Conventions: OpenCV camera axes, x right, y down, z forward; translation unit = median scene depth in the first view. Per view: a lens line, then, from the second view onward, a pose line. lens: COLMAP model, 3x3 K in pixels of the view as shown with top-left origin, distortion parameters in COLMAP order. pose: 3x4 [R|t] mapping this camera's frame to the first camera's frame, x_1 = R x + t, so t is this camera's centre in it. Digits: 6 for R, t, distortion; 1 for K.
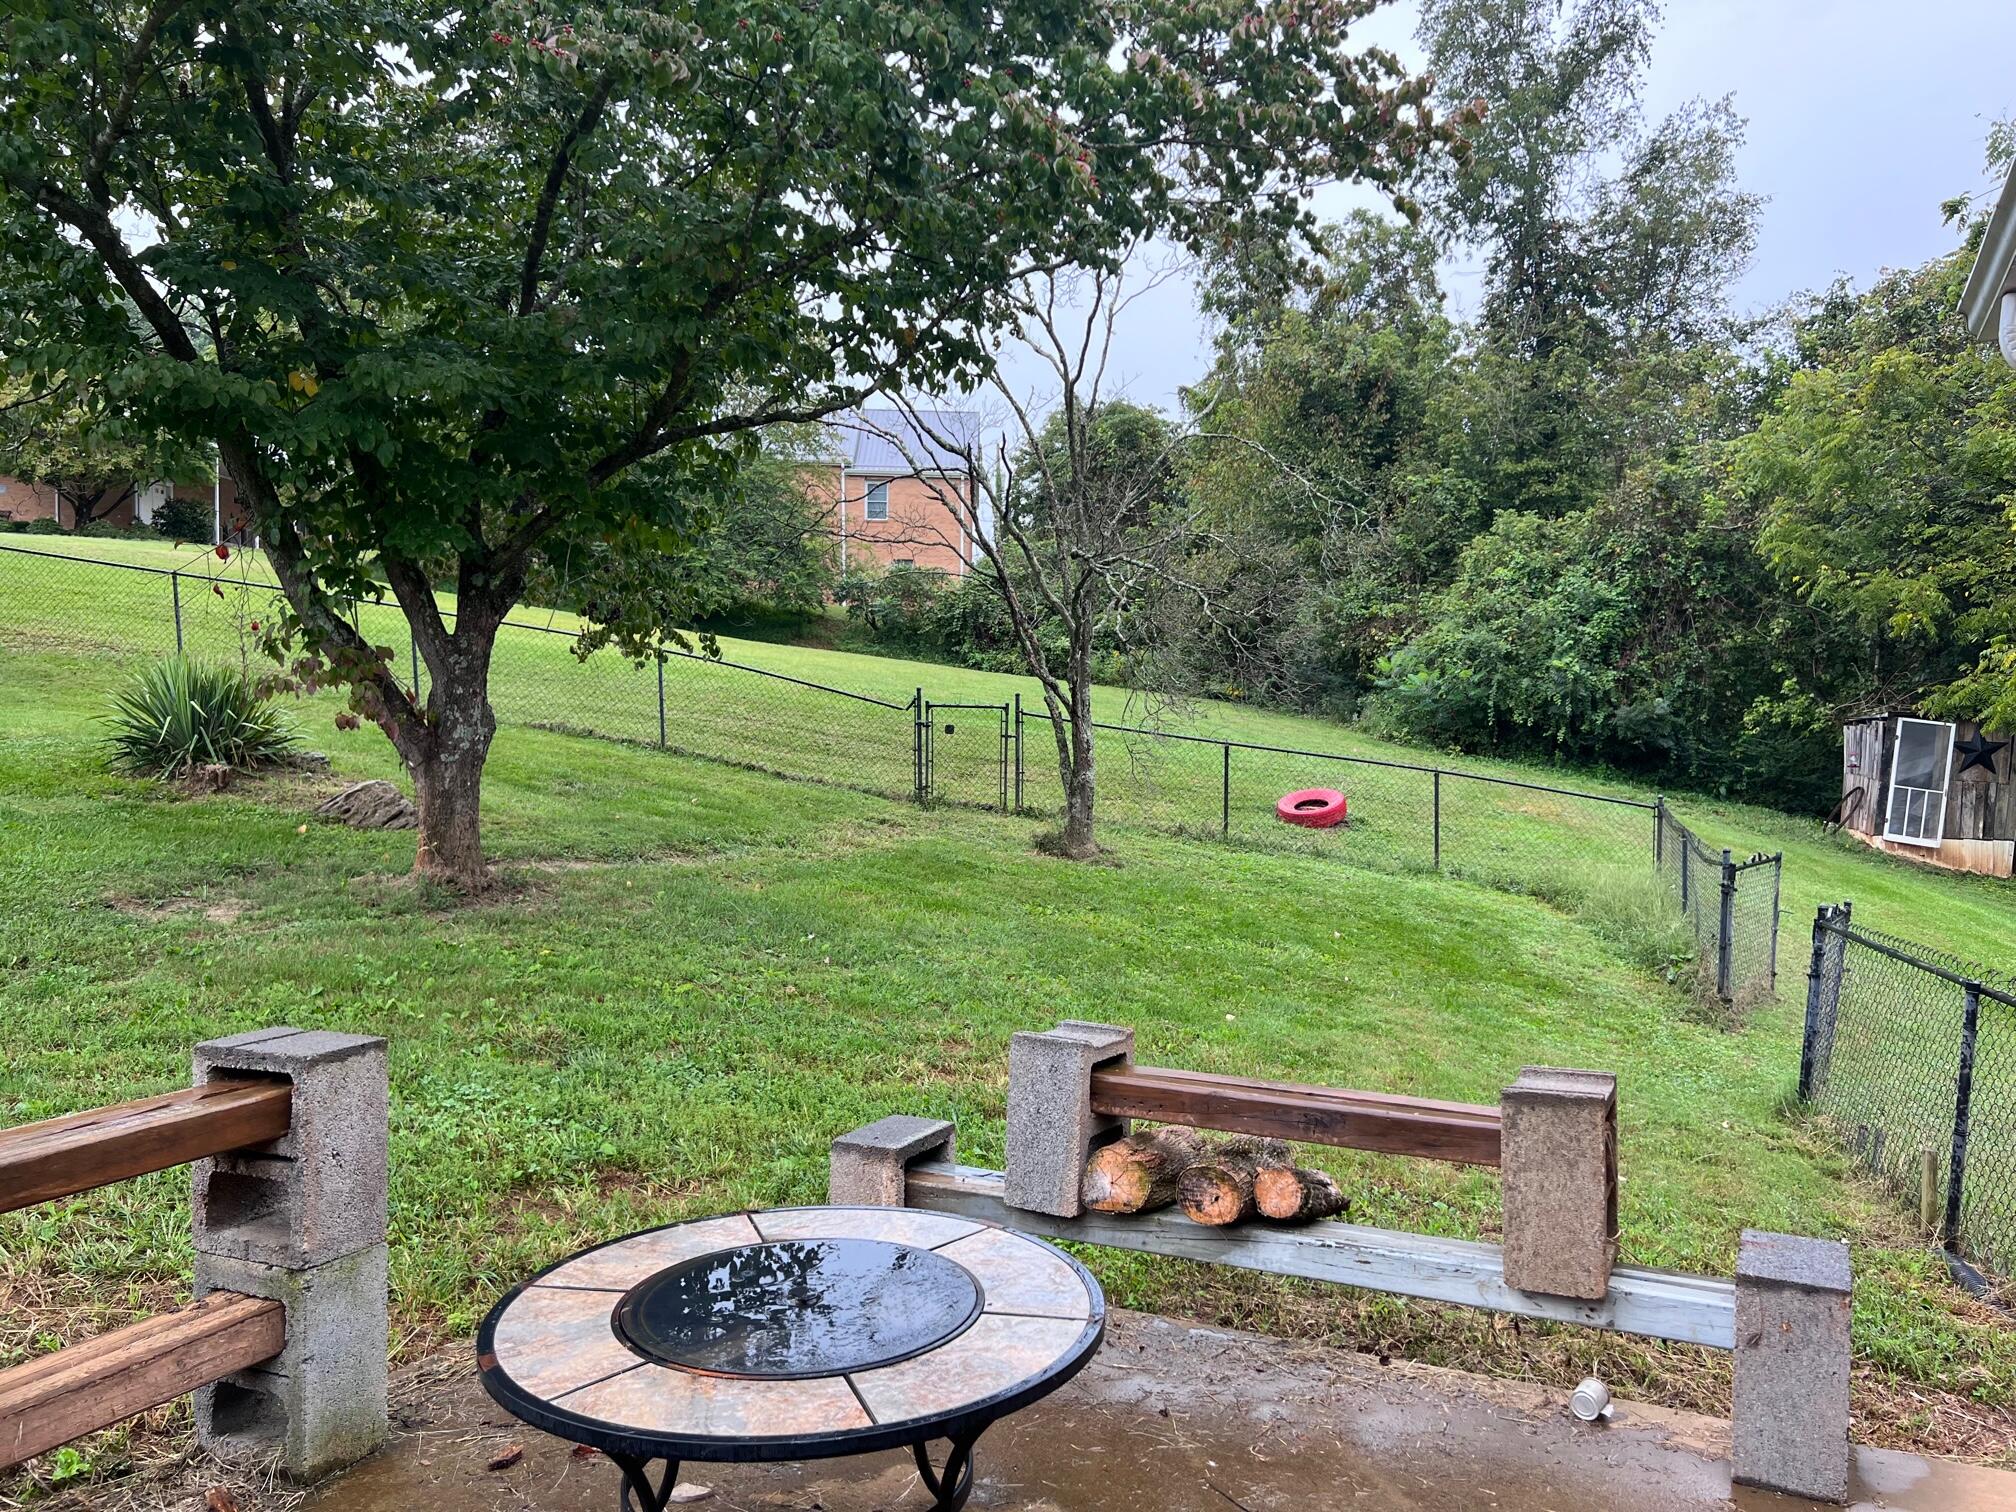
lens RADIAL K [[1479.1, 0, 1014.9], [0, 1479.1, 747.6], [0, 0, 1]] dist [0.052944, -0.059918]
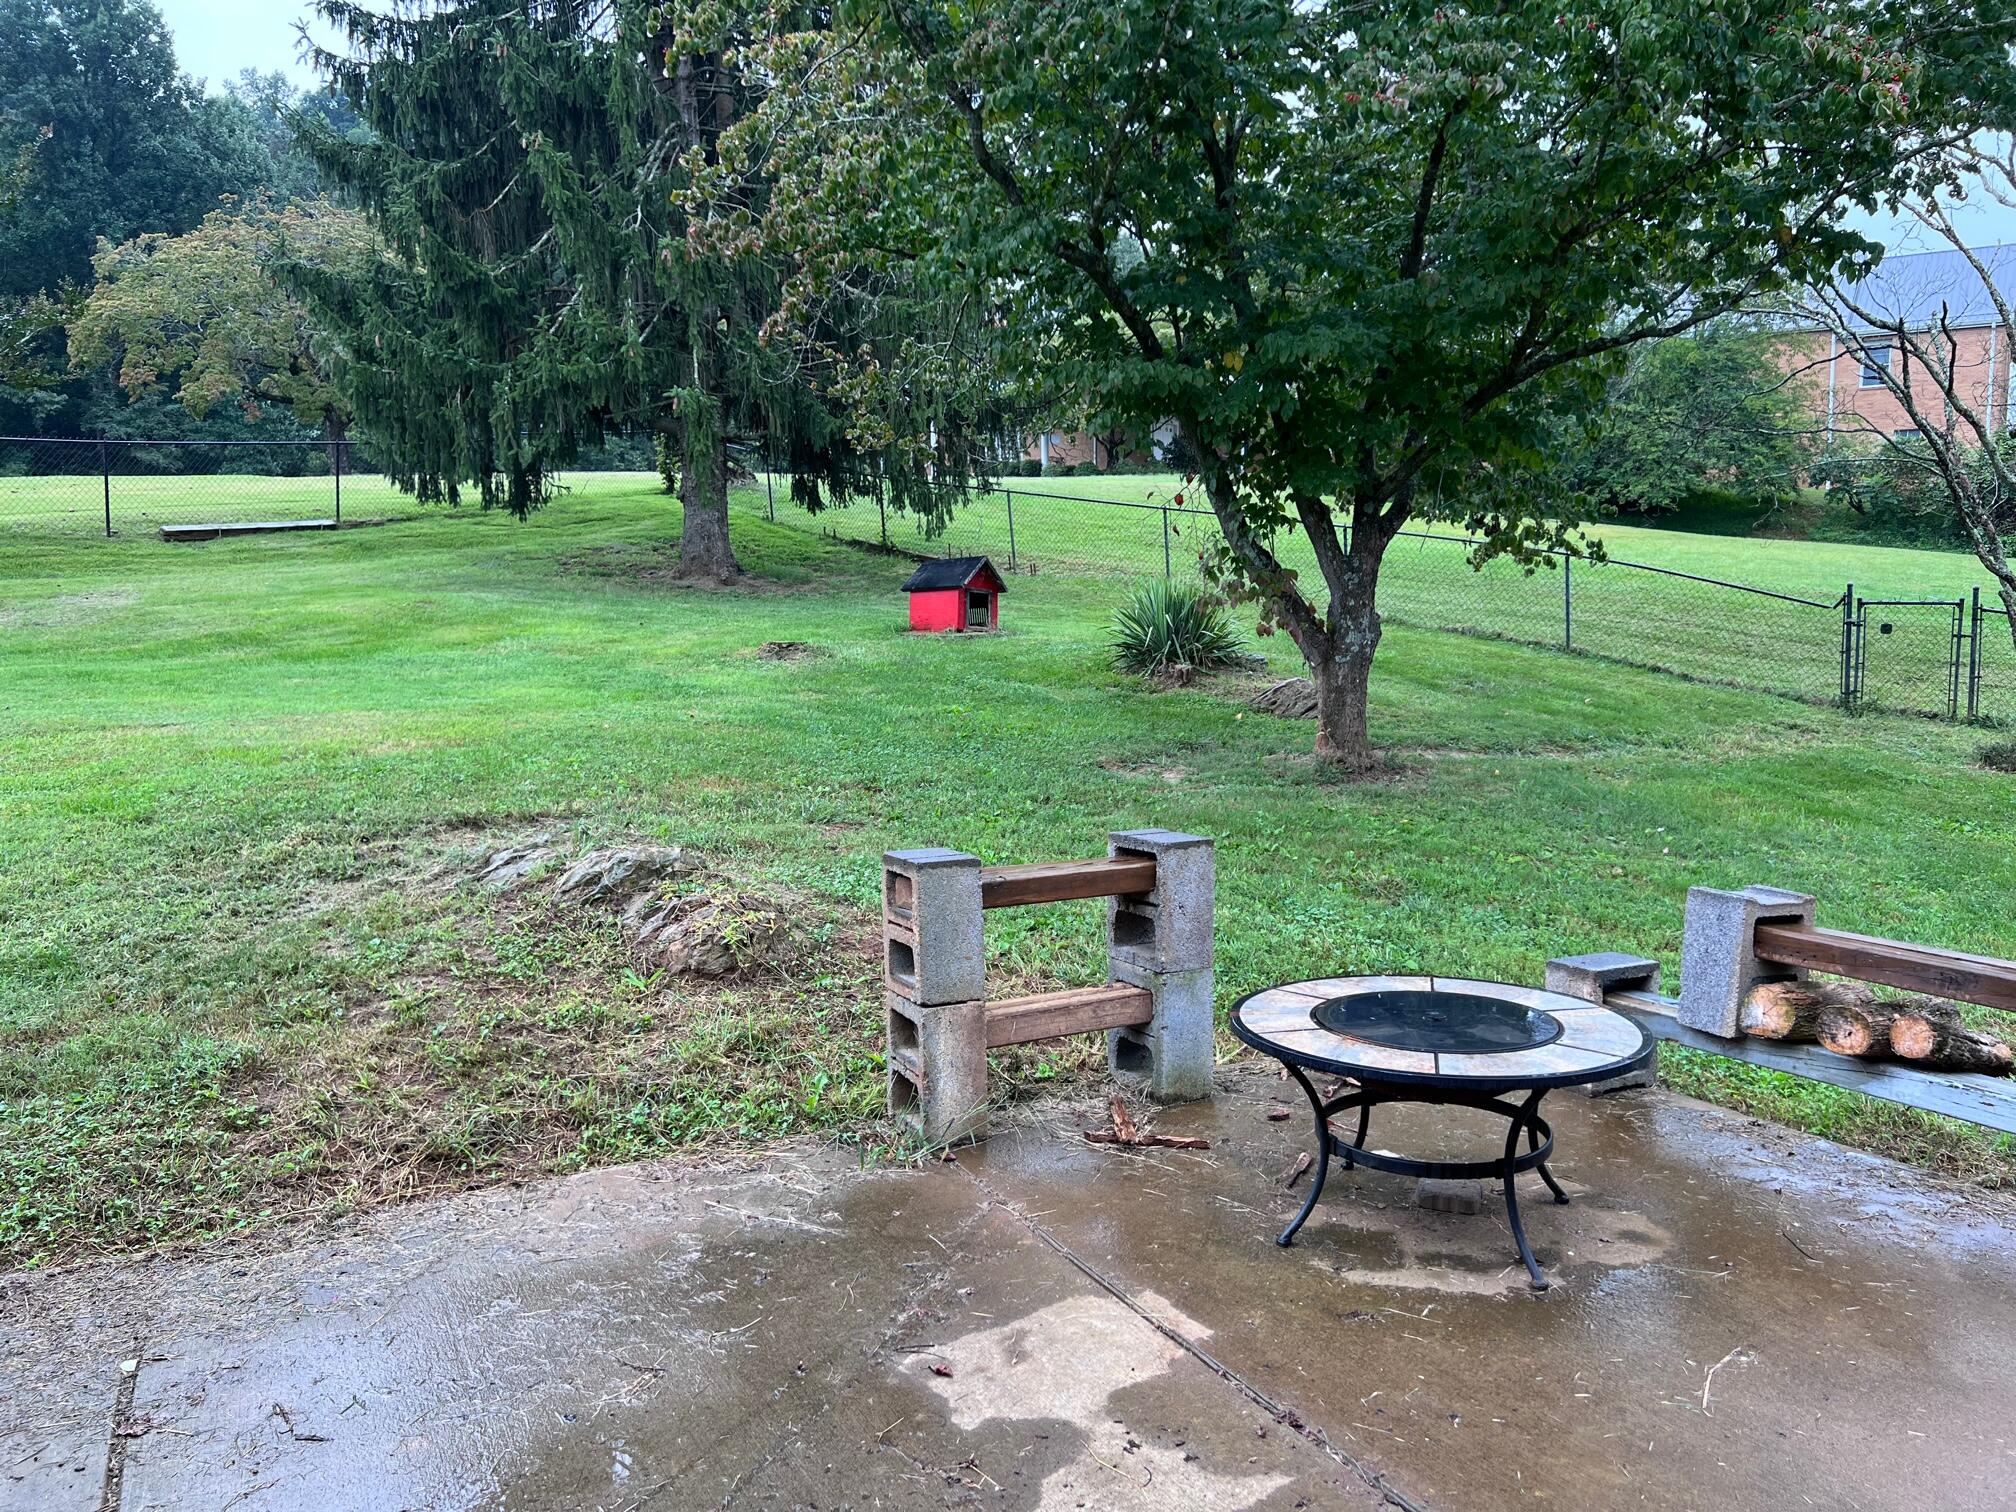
lens RADIAL K [[1504.6, 0, 957.6], [0, 1504.6, 702.7], [0, 0, 1]] dist [0.107436, -0.096785]
pose [[0.787160, 0.019951, -0.616426, 0.130414], [0.001745, 0.999401, 0.034574, -0.000729], [0.616747, -0.028291, 0.786653, -0.154443]]
